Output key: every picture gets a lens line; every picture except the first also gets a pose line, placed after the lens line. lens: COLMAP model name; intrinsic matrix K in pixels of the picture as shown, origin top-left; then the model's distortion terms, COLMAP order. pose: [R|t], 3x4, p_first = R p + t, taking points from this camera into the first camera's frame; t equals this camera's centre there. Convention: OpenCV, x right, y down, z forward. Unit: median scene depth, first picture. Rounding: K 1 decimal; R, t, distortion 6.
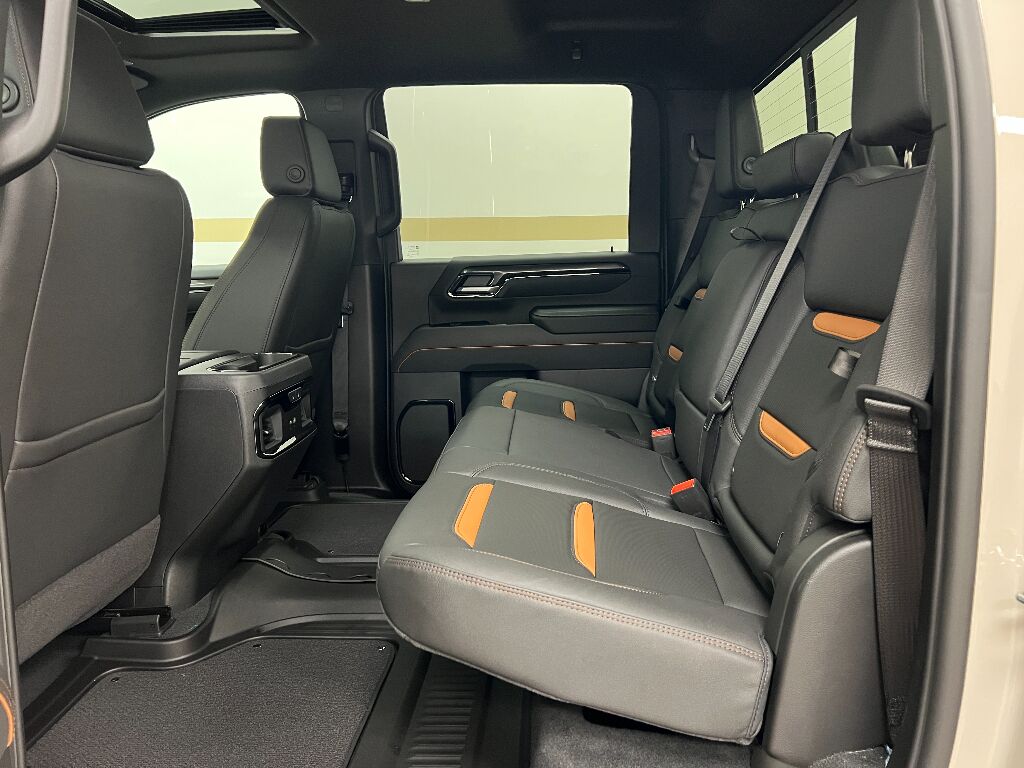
lens RADIAL K [[768.7, 0, 512.0], [0, 768.7, 384.0], [0, 0, 1]] dist [0.078936, -0.098204]
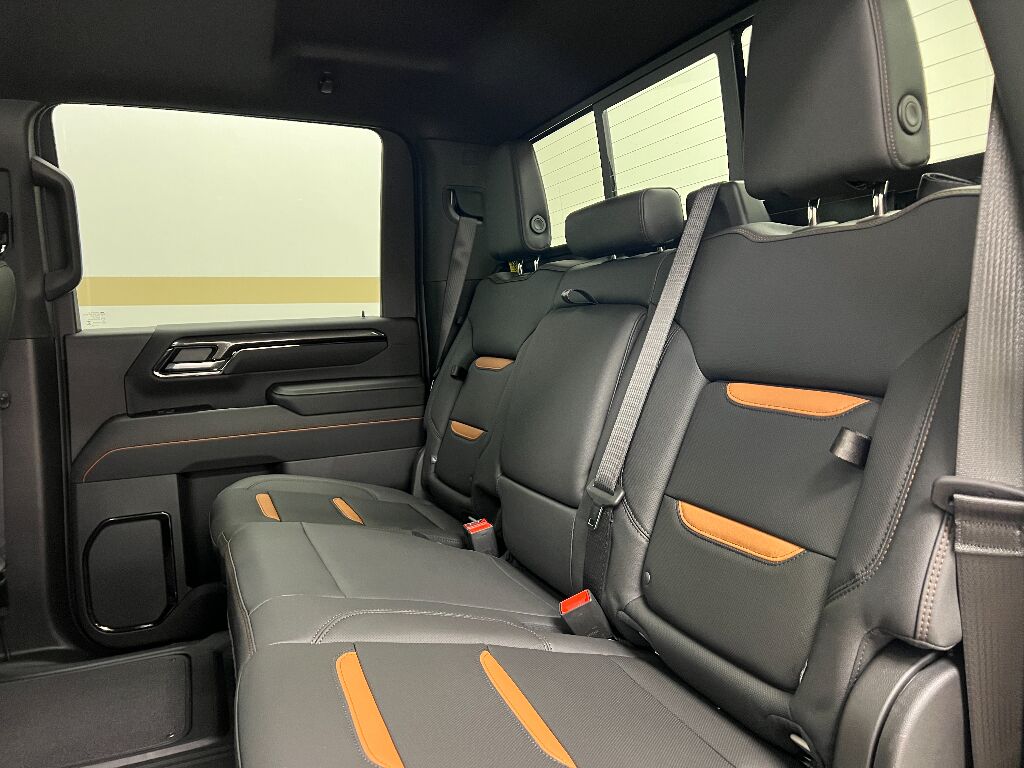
lens RADIAL K [[768.7, 0, 512.0], [0, 768.7, 384.0], [0, 0, 1]] dist [0.078936, -0.098204]
pose [[0.899493, -0.049654, 0.434104, -0.108512], [0.085163, 0.994391, -0.062723, -0.029887], [-0.428555, 0.093388, 0.898676, 0.166196]]
